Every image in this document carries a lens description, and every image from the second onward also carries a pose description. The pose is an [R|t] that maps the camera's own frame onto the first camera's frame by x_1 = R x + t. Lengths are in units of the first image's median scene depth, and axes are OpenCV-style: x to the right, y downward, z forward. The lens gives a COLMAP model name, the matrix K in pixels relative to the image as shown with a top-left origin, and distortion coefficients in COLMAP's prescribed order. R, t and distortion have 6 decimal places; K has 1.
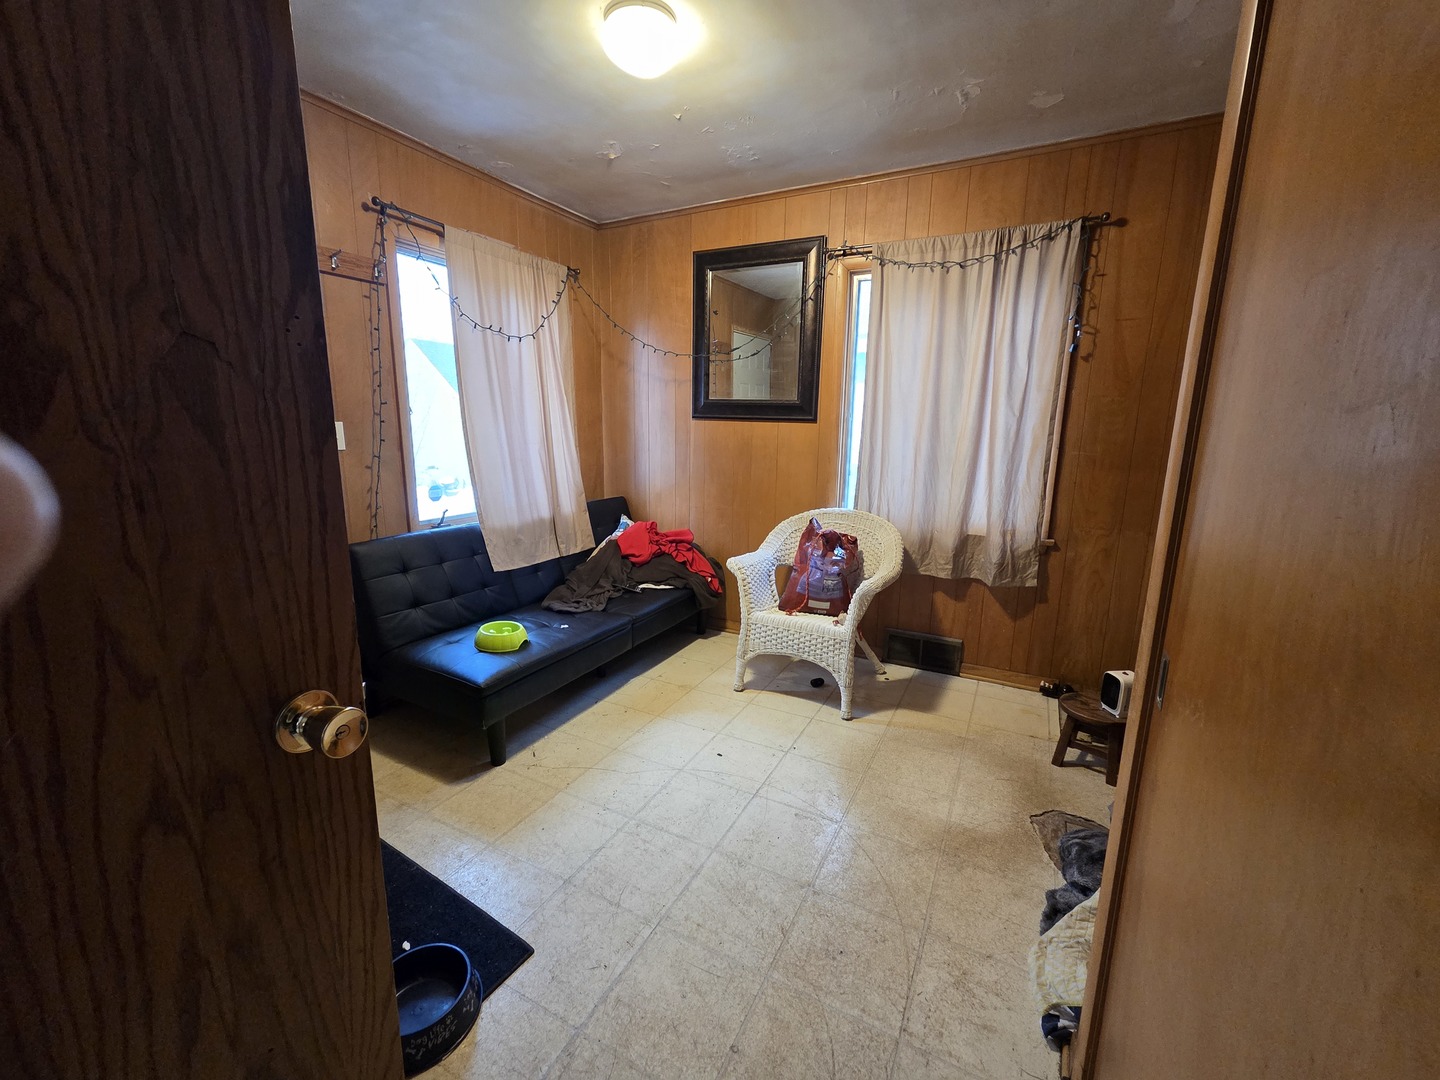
lens RADIAL K [[588.5, 0, 720.1], [0, 588.5, 538.5], [0, 0, 1]] dist [0.000017, 0.000479]
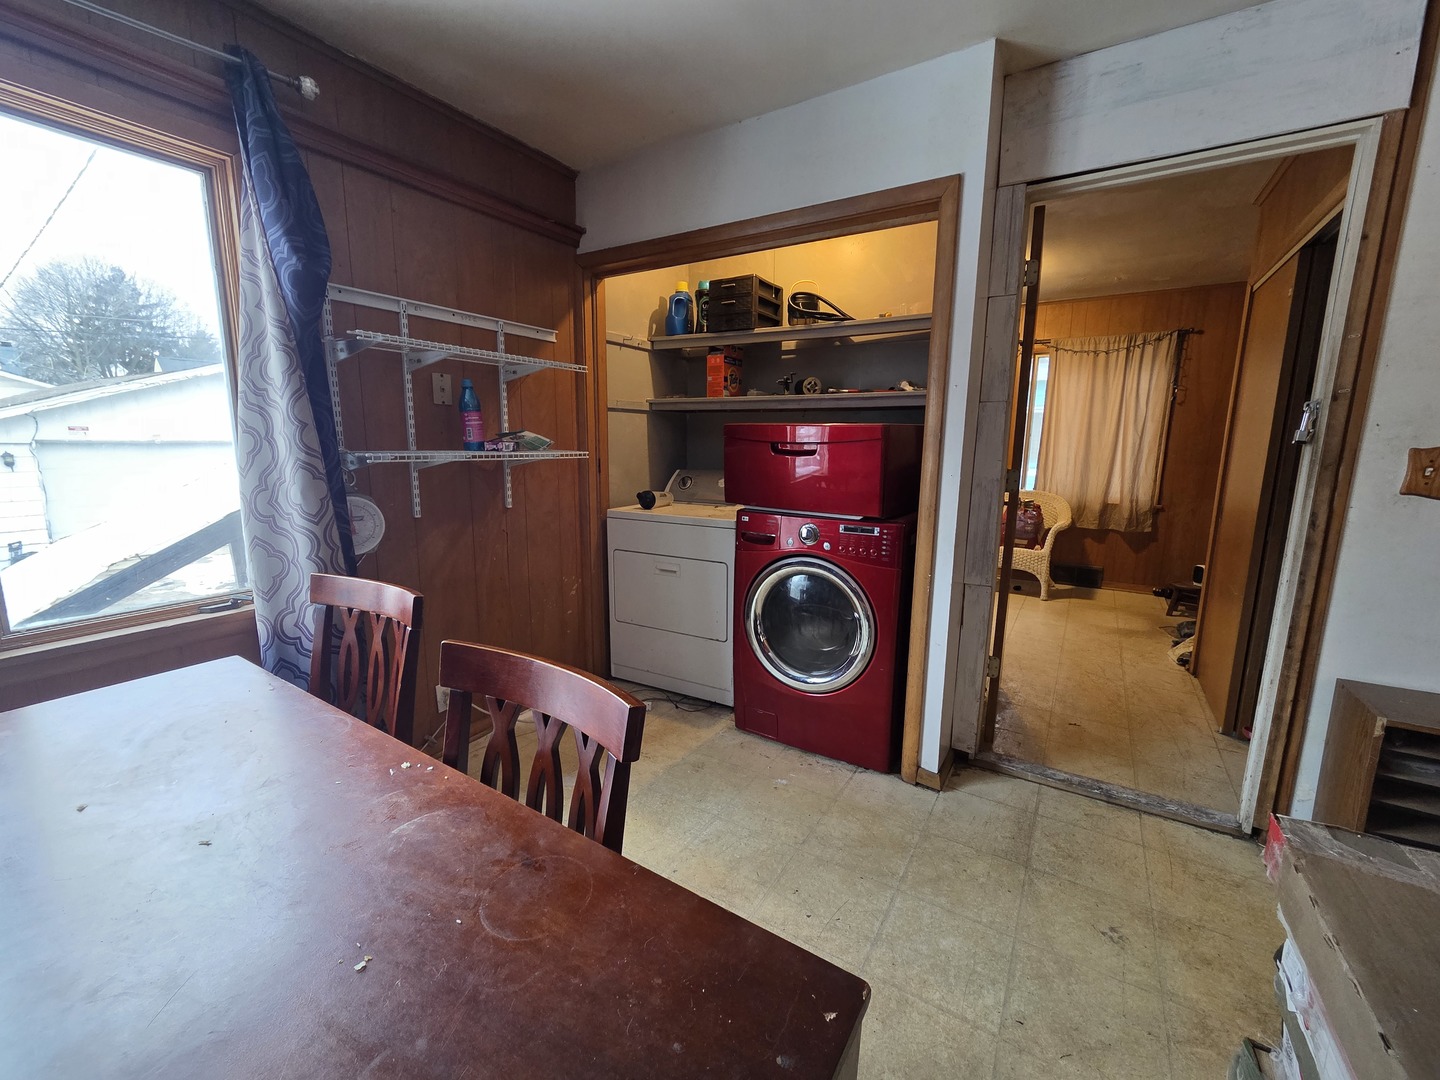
lens RADIAL K [[588.5, 0, 719.4], [0, 588.5, 543.0], [0, 0, 1]] dist [0.000017, 0.000479]
pose [[0.996799, 0.010272, -0.079287, -0.606411], [-0.012747, 0.999445, -0.030775, 0.185178], [0.078927, 0.031687, 0.996377, -0.851013]]
